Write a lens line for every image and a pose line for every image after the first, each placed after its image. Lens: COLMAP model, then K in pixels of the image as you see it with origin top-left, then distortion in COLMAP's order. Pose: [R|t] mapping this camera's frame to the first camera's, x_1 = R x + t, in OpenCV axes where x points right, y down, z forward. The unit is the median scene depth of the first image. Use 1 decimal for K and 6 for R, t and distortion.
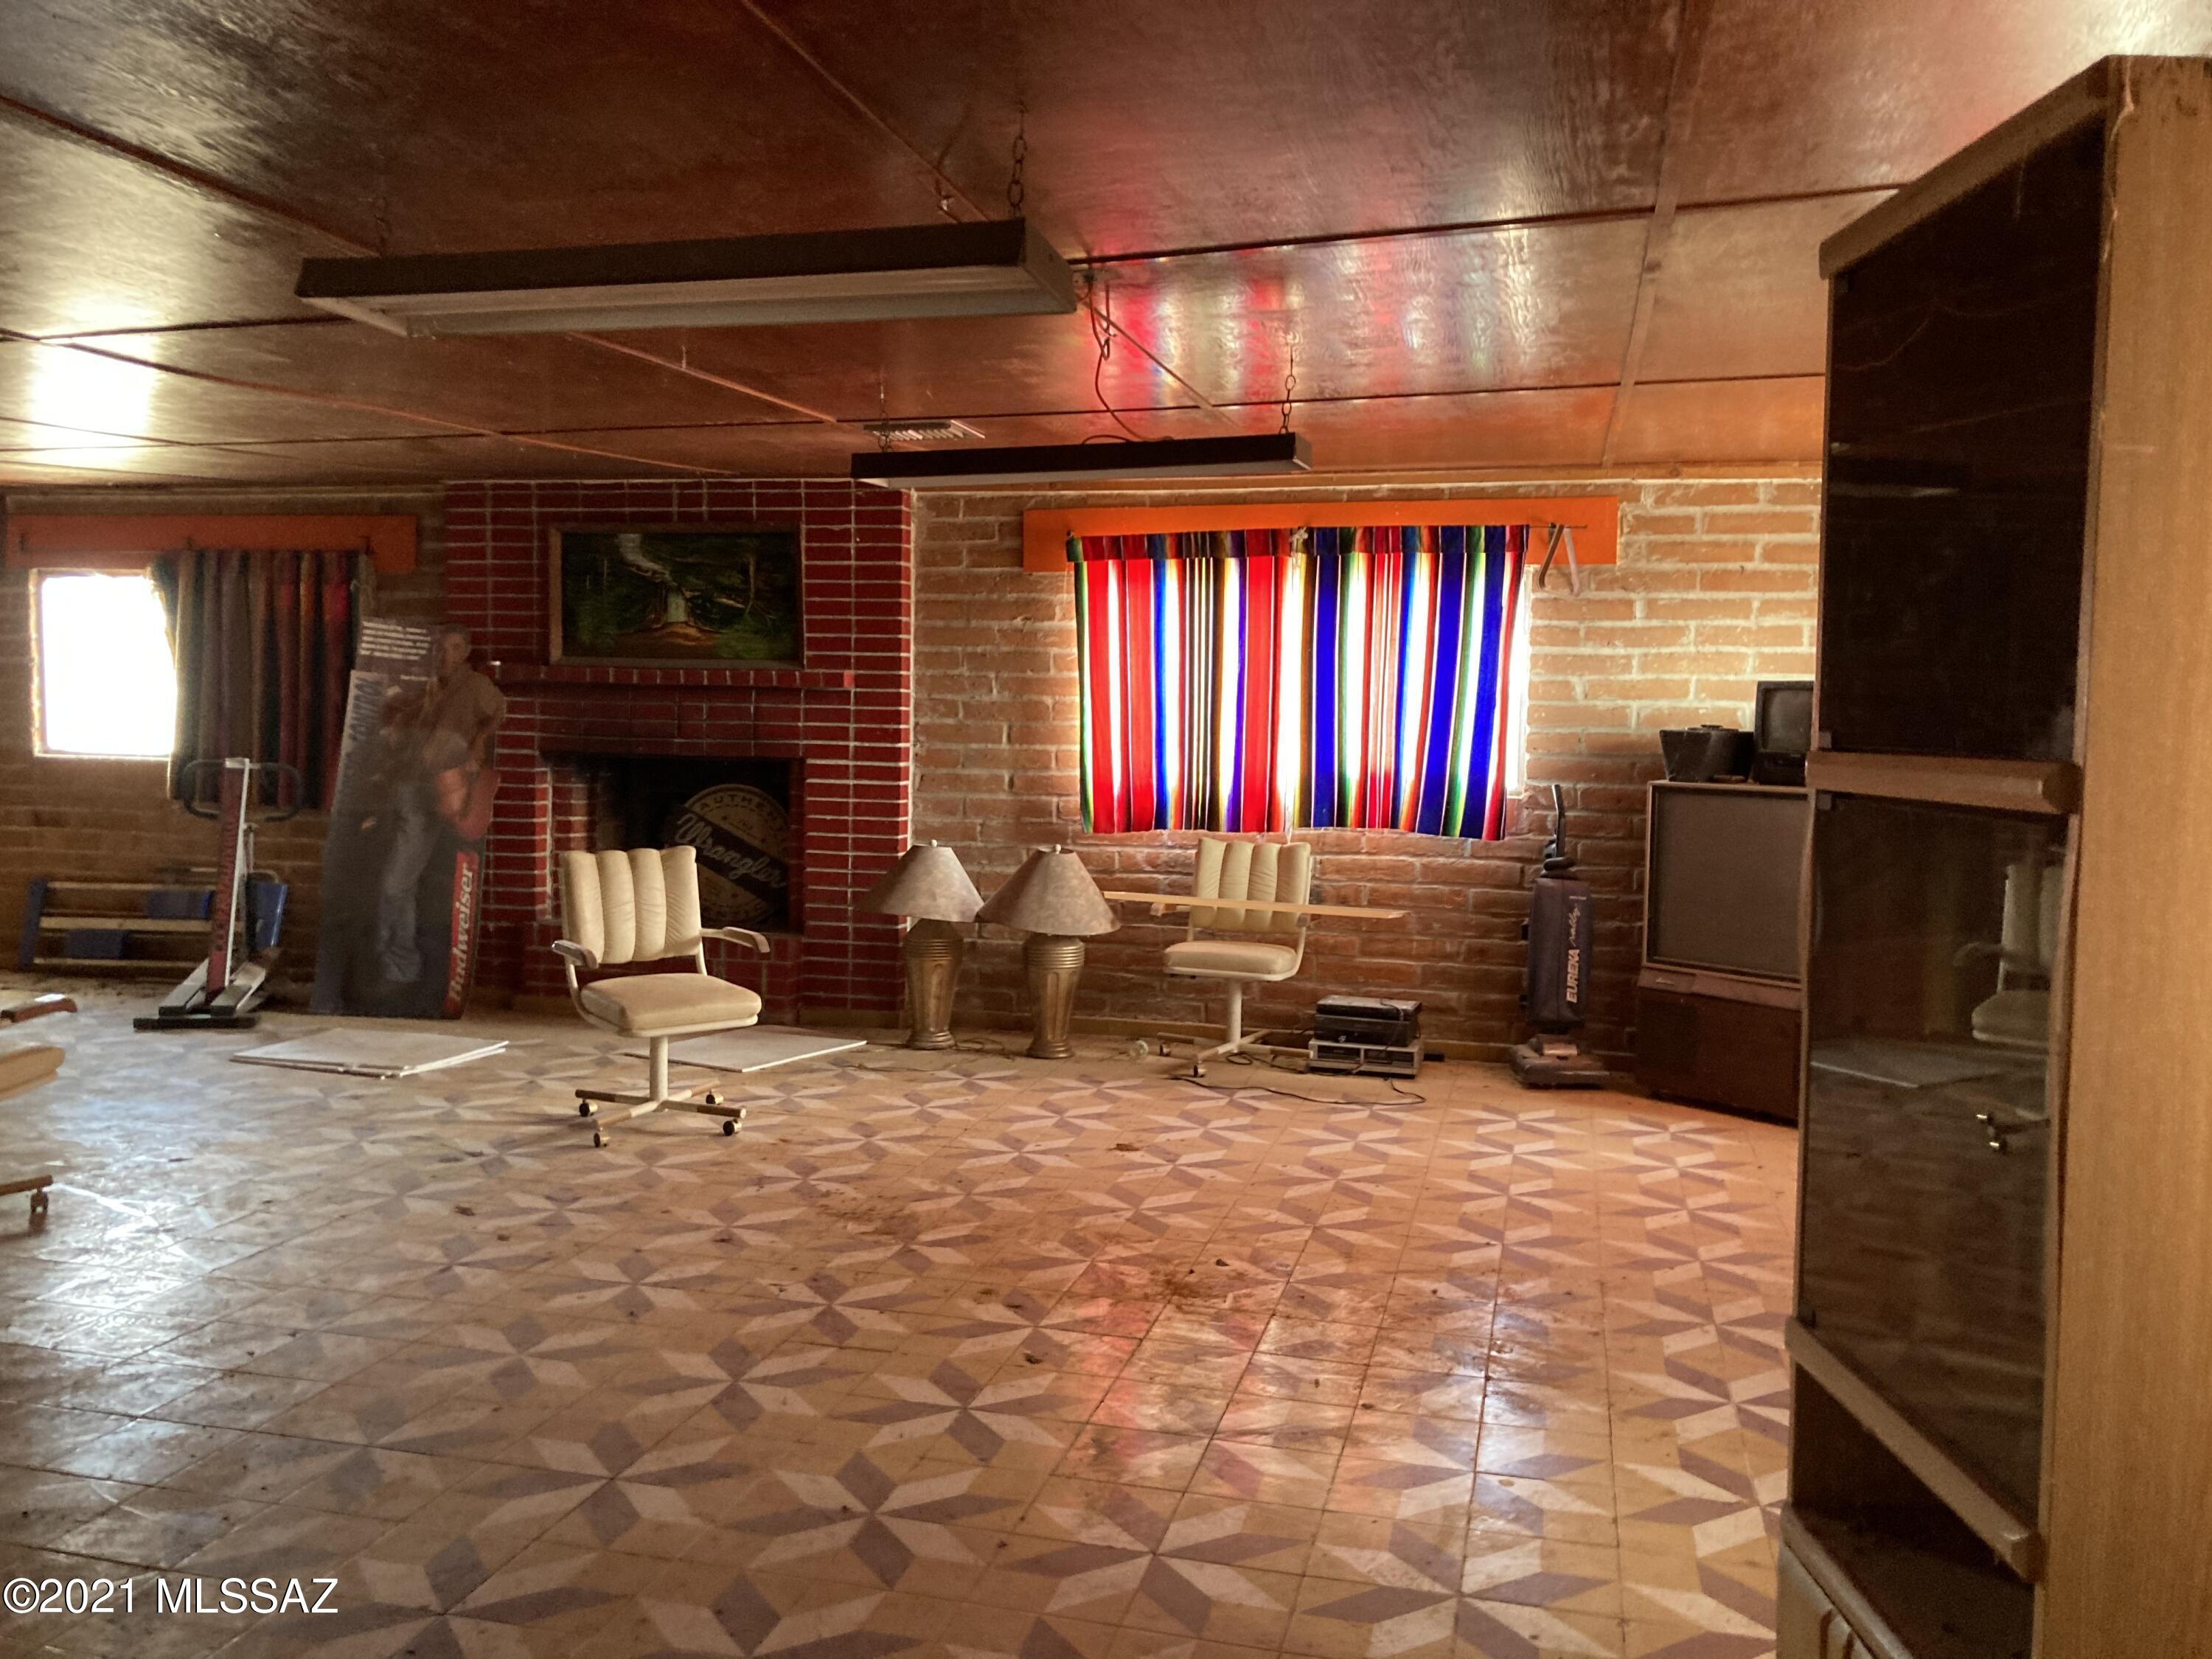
lens RADIAL K [[1753.1, 0, 1116.7], [0, 1753.1, 814.8], [0, 0, 1]] dist [0.027288, -0.058237]
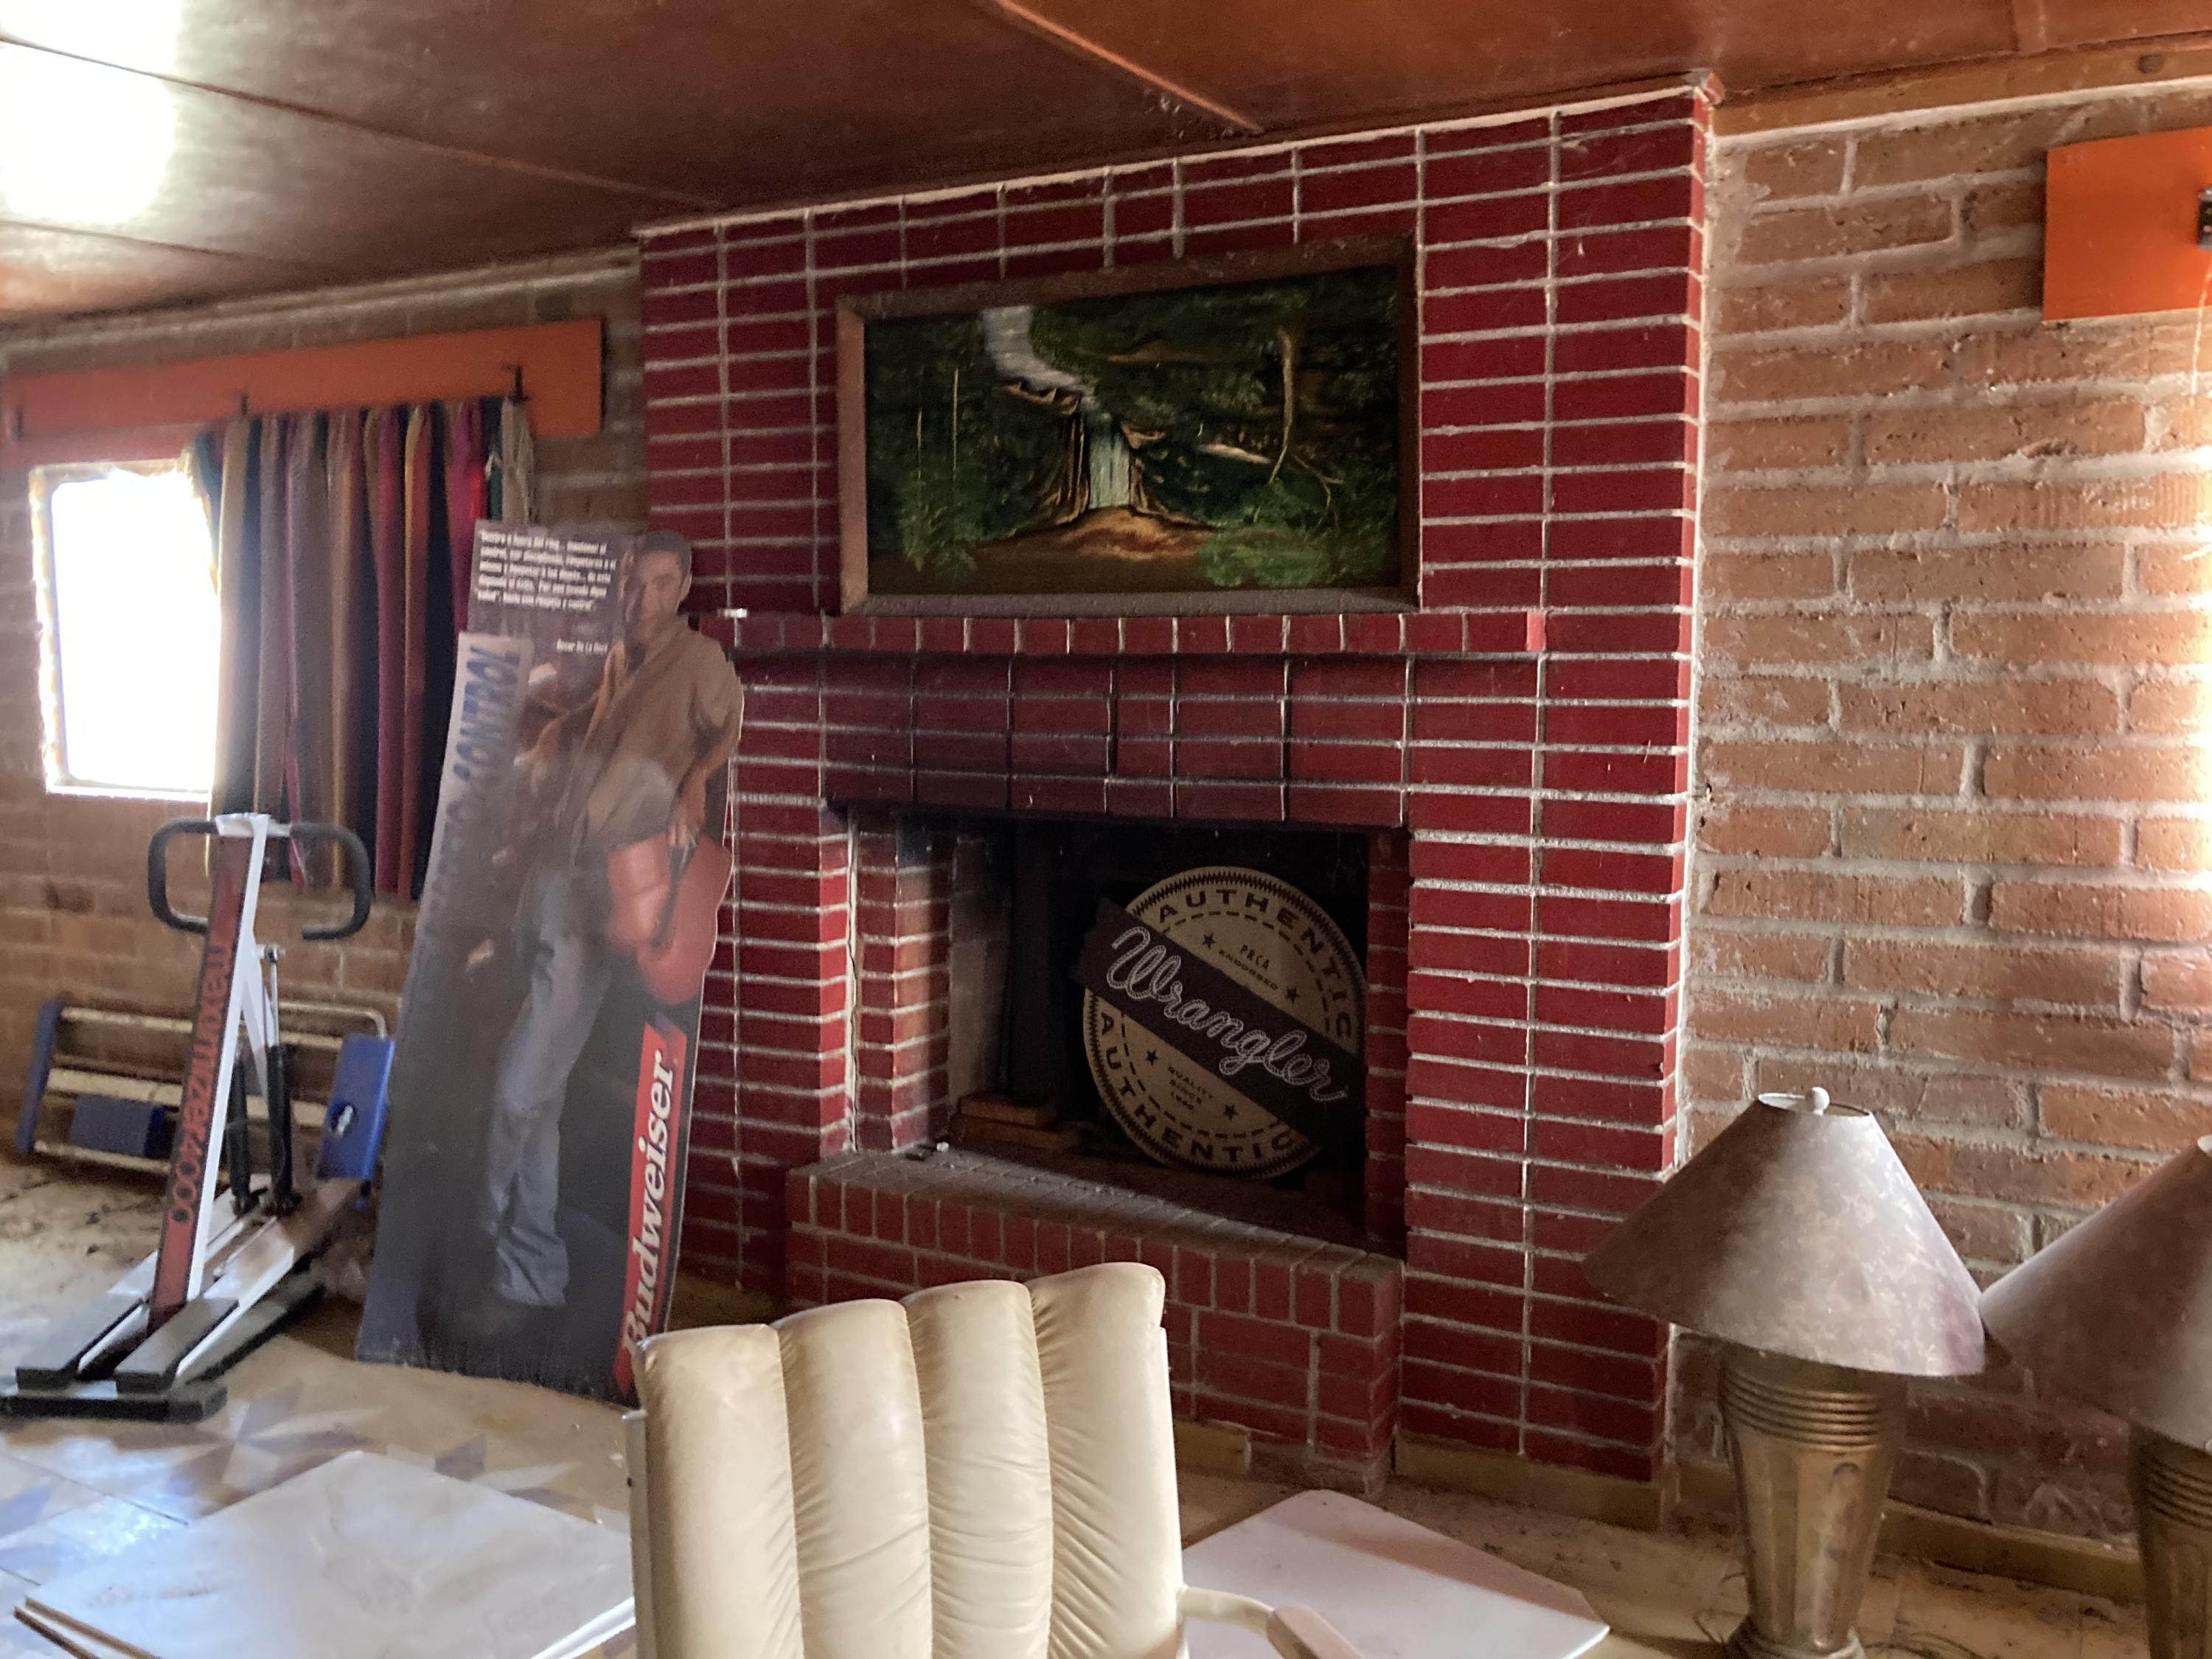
lens RADIAL K [[1725.0, 0, 1106.0], [0, 1725.0, 829.5], [0, 0, 1]] dist [0.114253, -0.161558]
pose [[0.968114, 0.010166, -0.250306, -0.145422], [-0.004200, 0.999695, 0.024357, -0.041376], [0.250477, -0.022529, 0.967860, 0.591008]]
